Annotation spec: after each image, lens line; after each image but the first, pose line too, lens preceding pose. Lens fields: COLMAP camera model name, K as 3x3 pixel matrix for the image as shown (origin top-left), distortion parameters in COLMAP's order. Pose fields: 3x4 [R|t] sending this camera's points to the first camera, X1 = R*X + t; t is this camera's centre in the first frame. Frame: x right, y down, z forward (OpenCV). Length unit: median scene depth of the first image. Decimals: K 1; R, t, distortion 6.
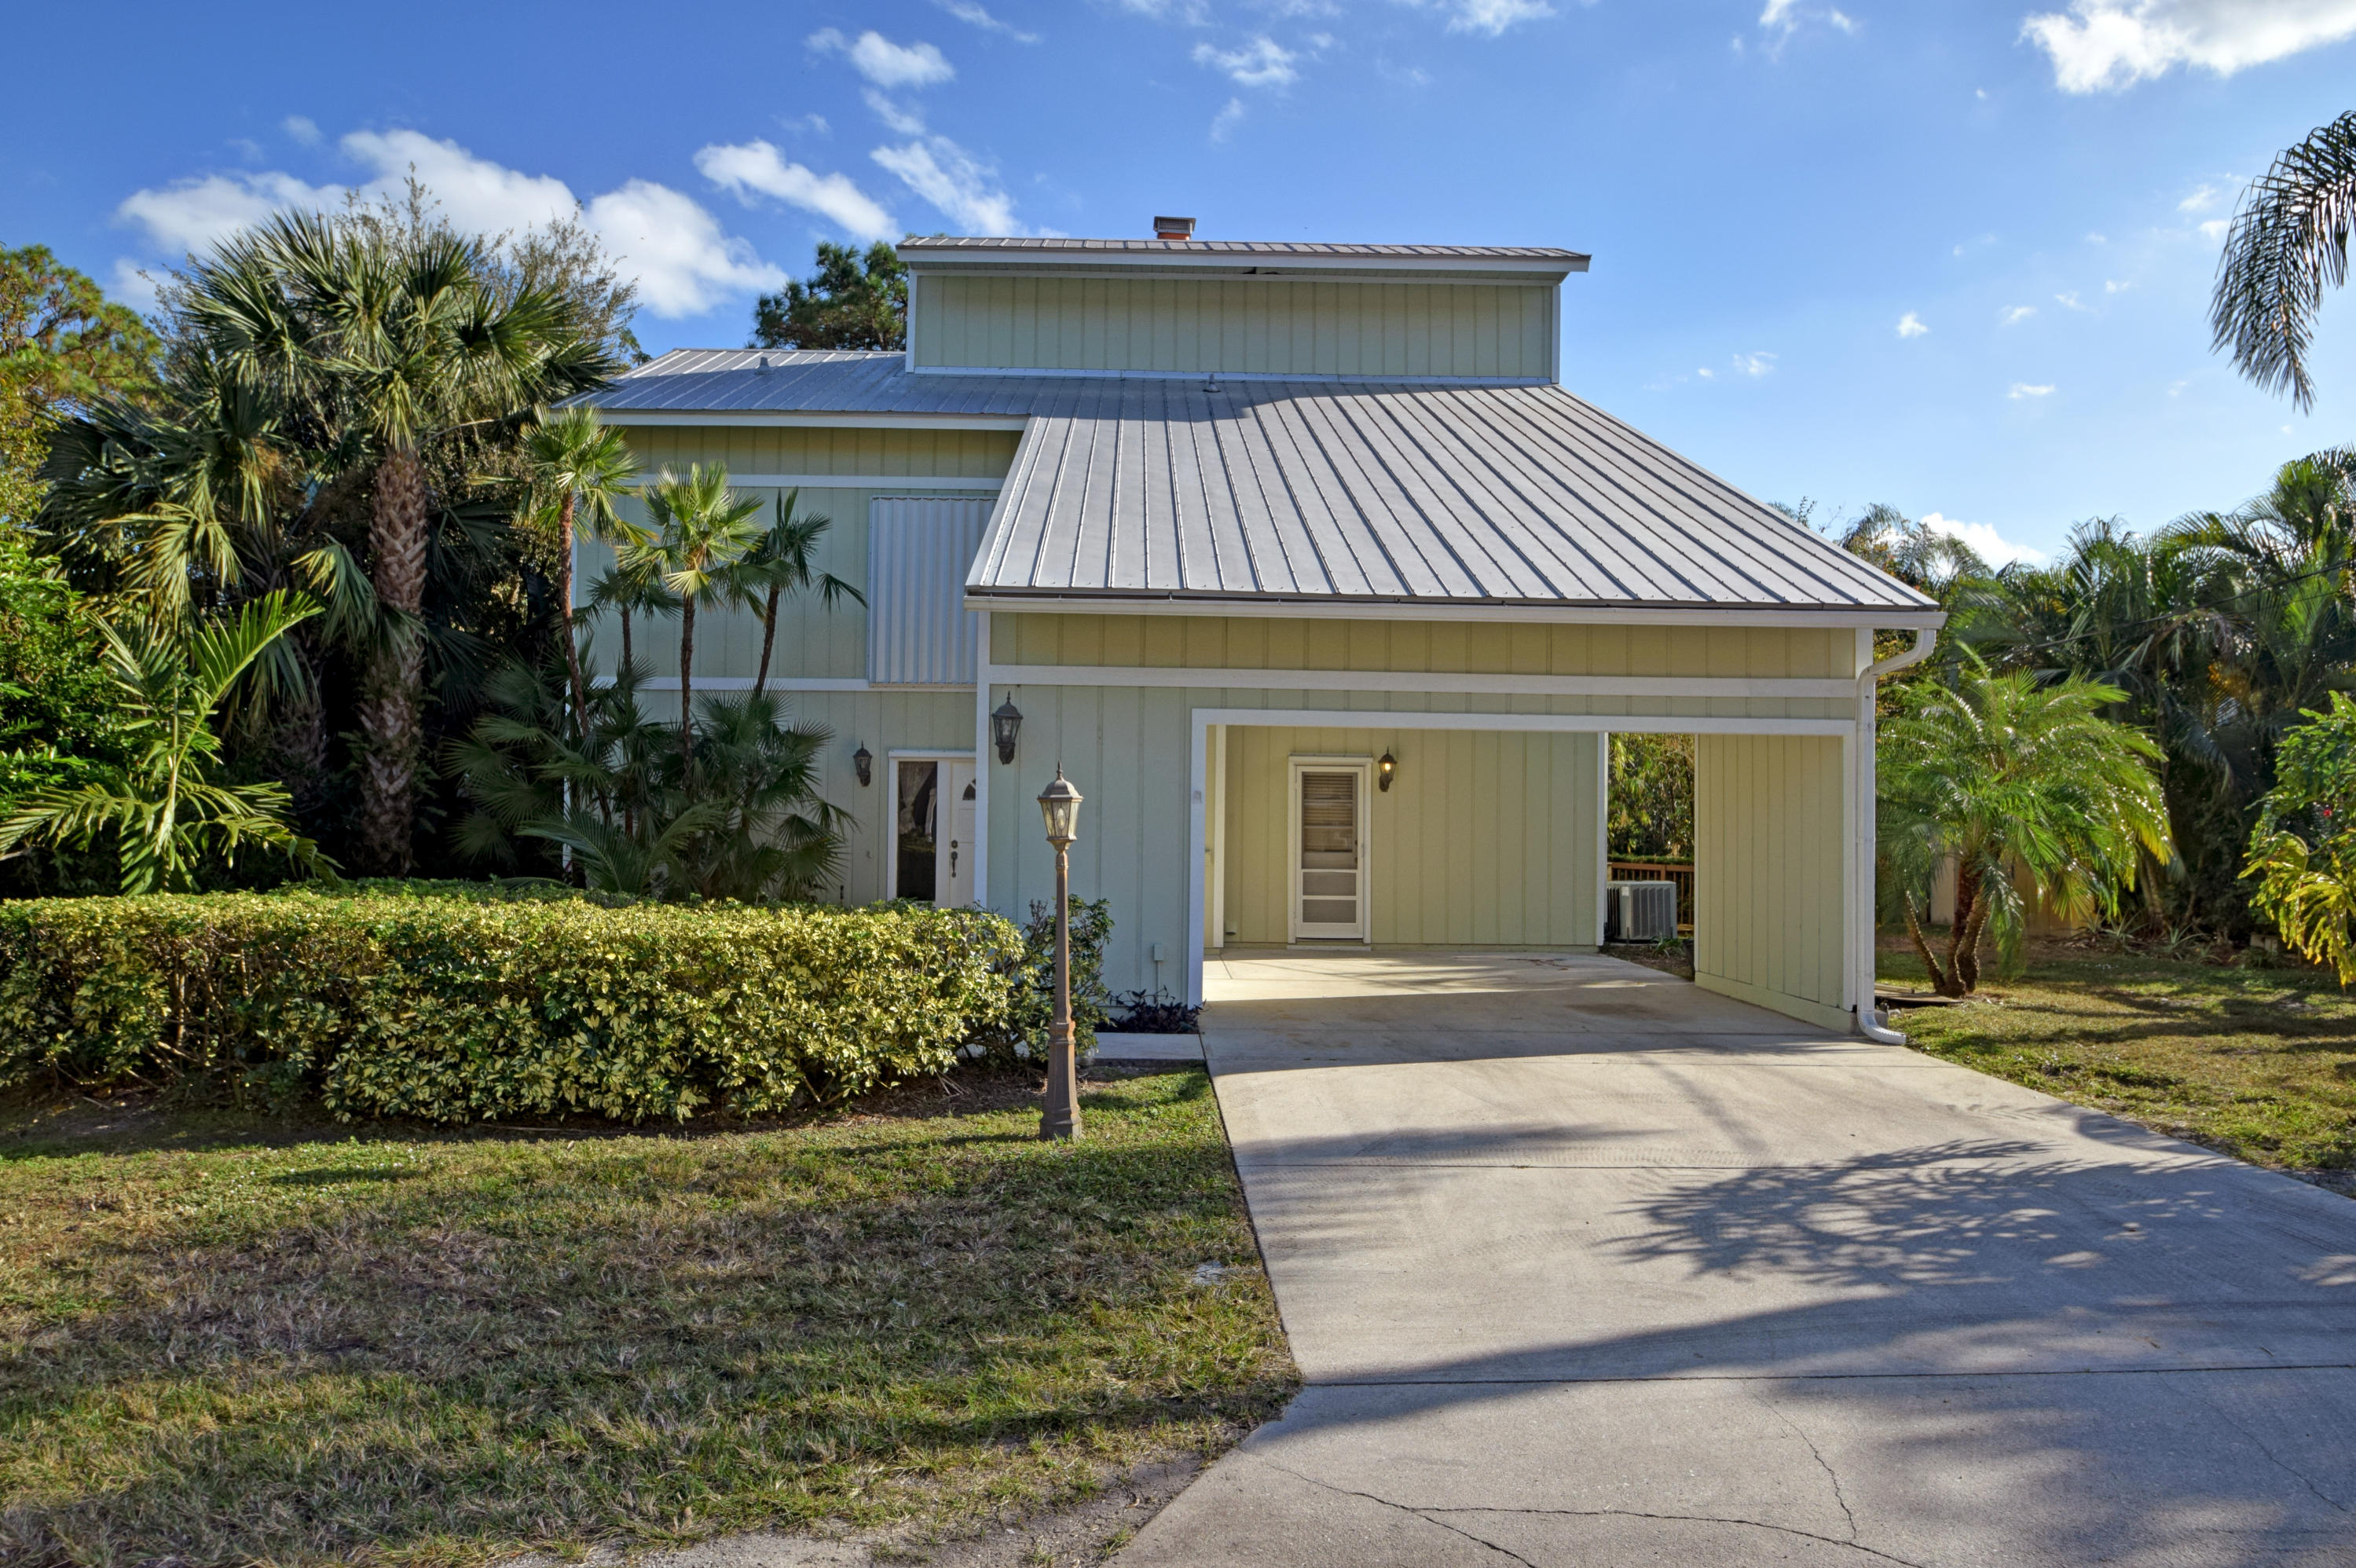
lens RADIAL K [[1354.4, 0, 1176.7], [0, 1354.4, 784.7], [0, 0, 1]] dist [-0.021174, -0.002311]
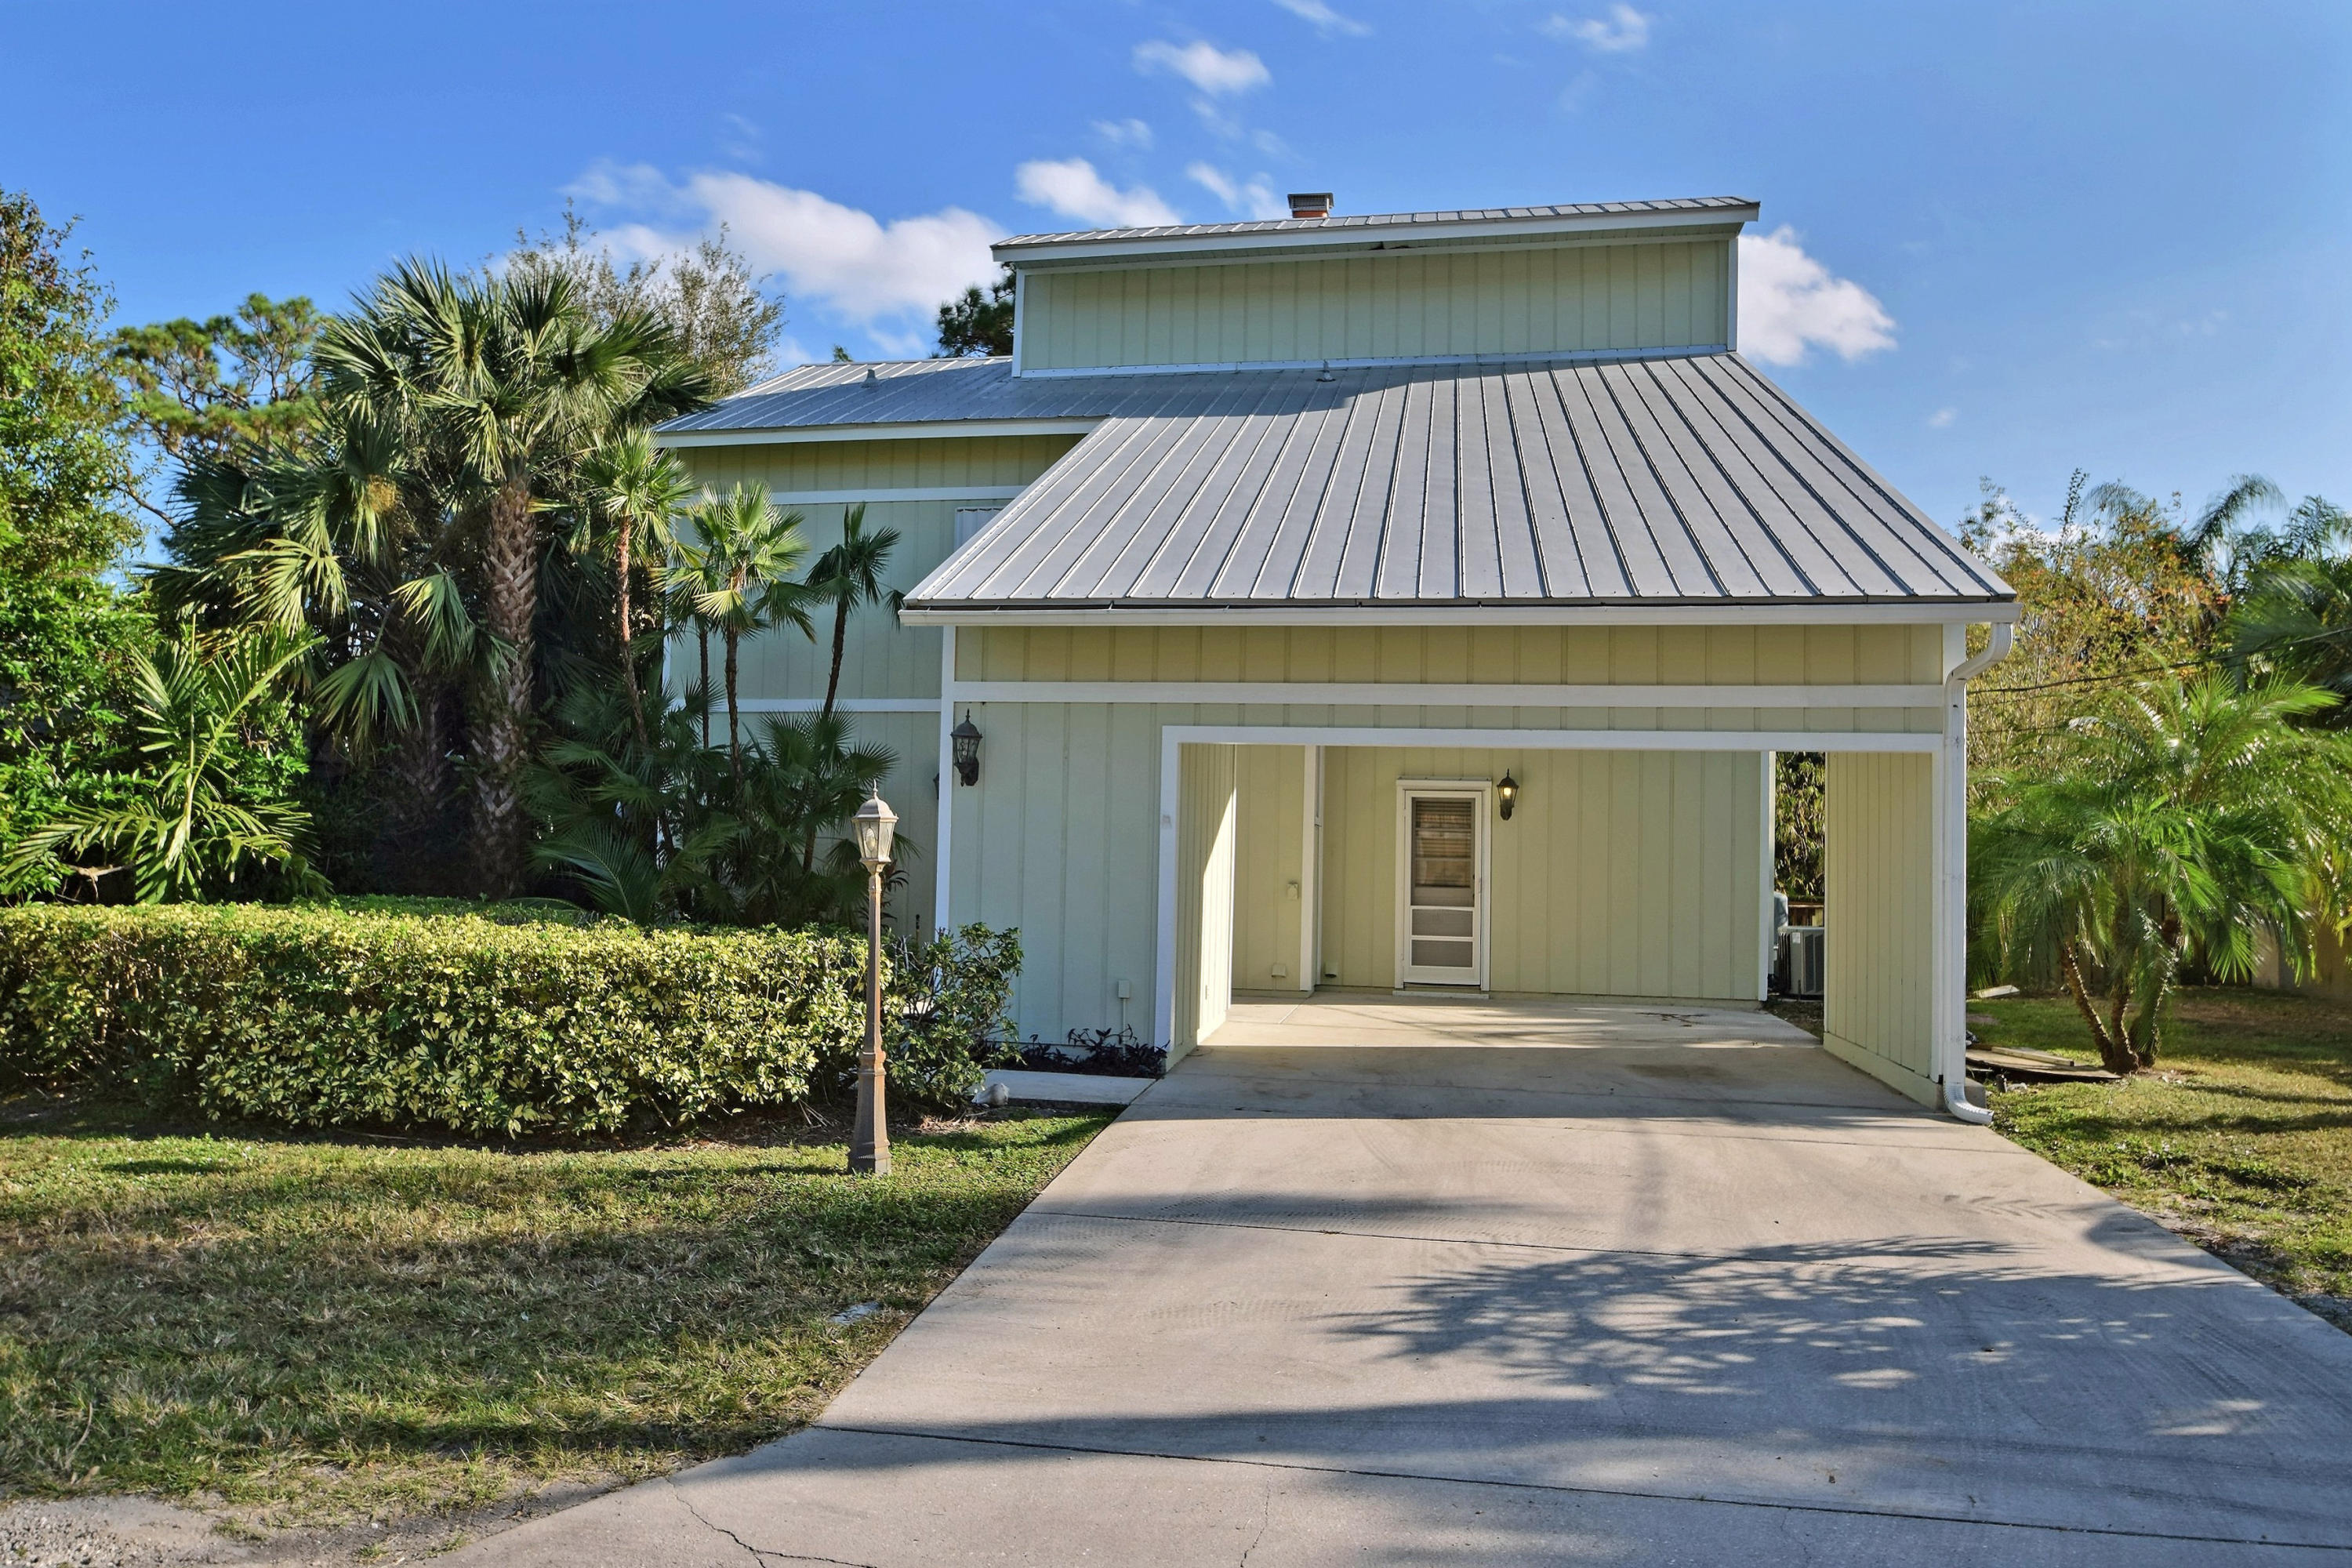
lens RADIAL K [[1488.4, 0, 1178.6], [0, 1488.4, 781.1], [0, 0, 1]] dist [-0.031264, 0.004409]
pose [[0.980065, 0.000031, -0.198679, 0.232230], [-0.004452, 0.999752, -0.021808, 0.003703], [0.198629, 0.022258, 0.979822, 0.006214]]
